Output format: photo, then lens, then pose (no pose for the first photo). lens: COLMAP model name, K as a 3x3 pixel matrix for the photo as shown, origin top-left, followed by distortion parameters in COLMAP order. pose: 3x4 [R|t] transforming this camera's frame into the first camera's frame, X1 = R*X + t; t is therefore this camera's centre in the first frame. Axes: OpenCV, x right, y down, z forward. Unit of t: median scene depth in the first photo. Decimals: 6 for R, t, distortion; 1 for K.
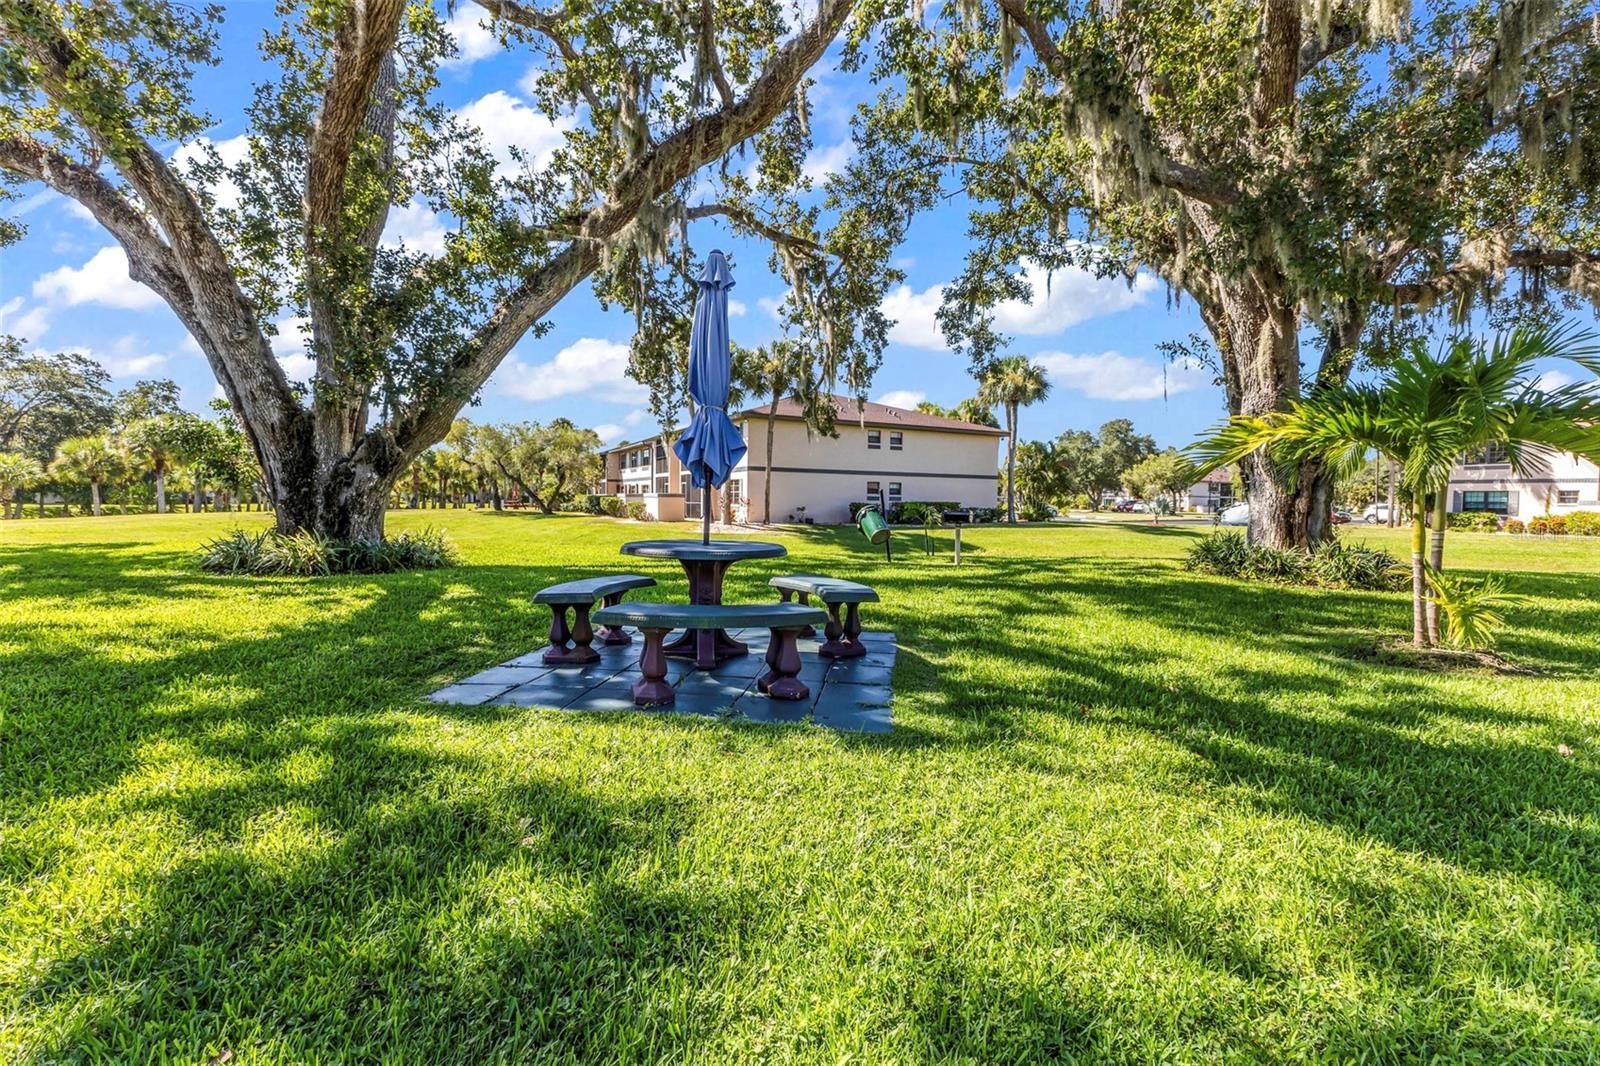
lens RADIAL K [[726.7, 0, 800.0], [0, 726.7, 533.0], [0, 0, 1]] dist [0.008478, -0.000013]
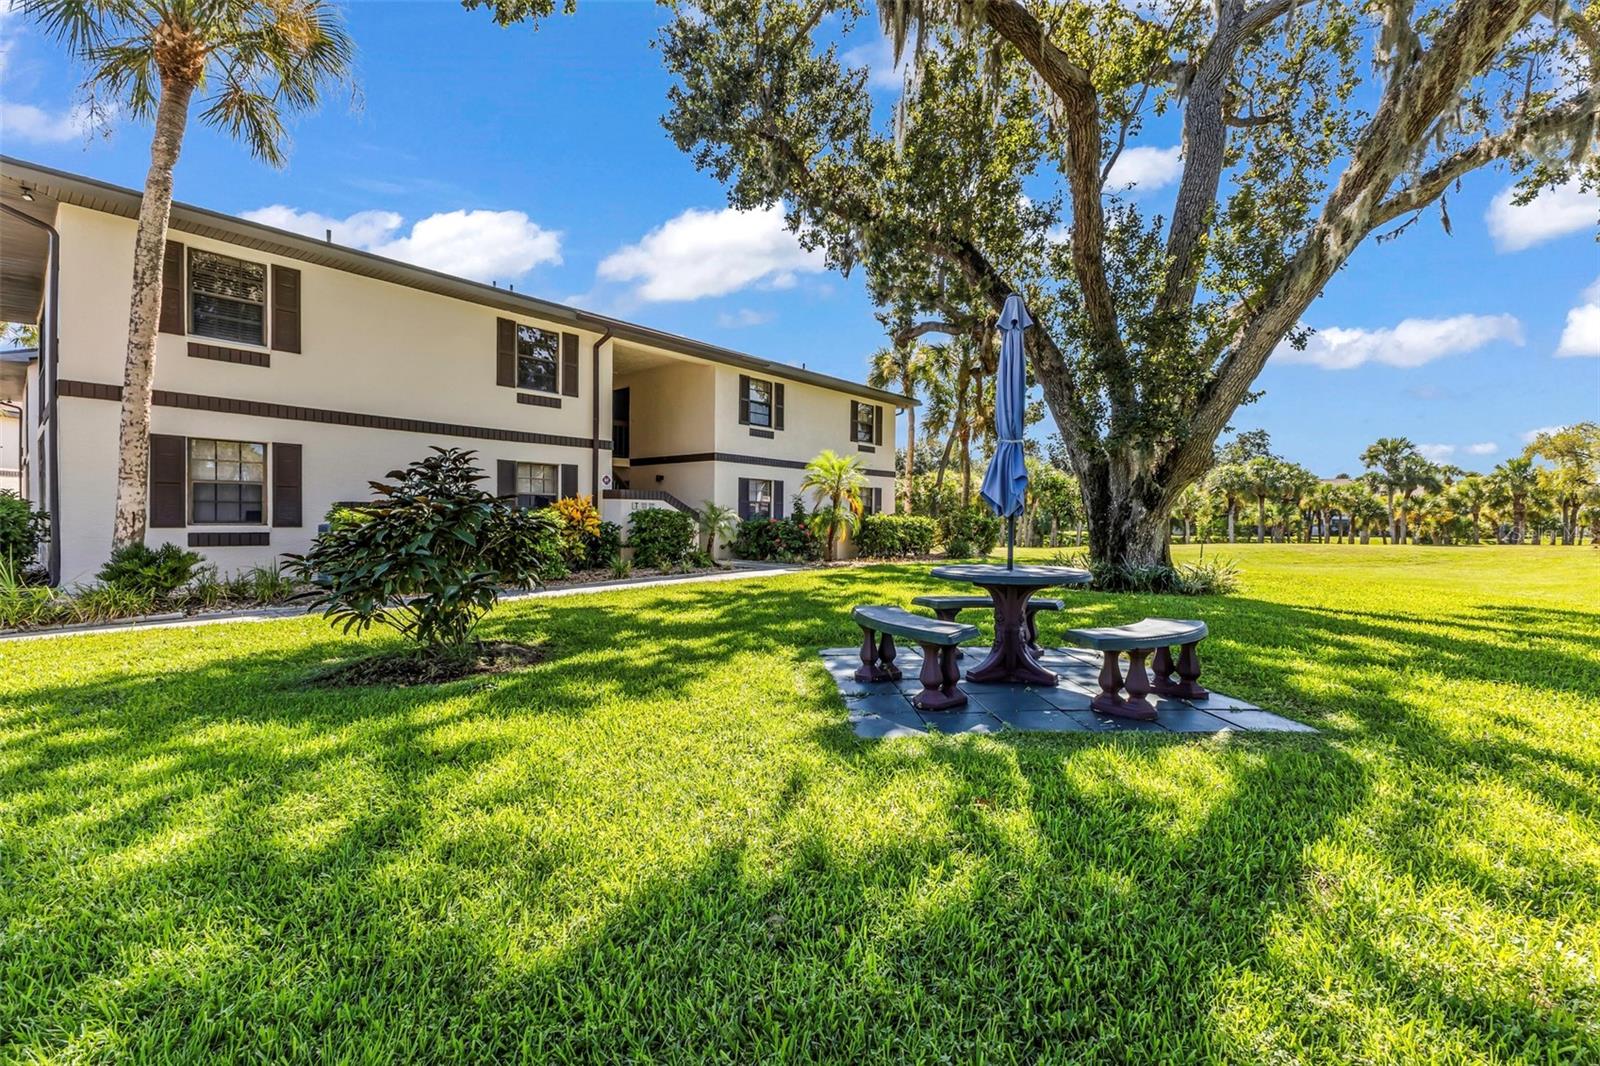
lens RADIAL K [[726.7, 0, 800.0], [0, 726.7, 533.0], [0, 0, 1]] dist [0.008478, -0.000013]
pose [[0.171518, 0.001735, -0.985179, 0.451889], [-0.047486, 0.998851, -0.006508, -0.007978], [0.984036, 0.047898, 0.171404, 0.268802]]
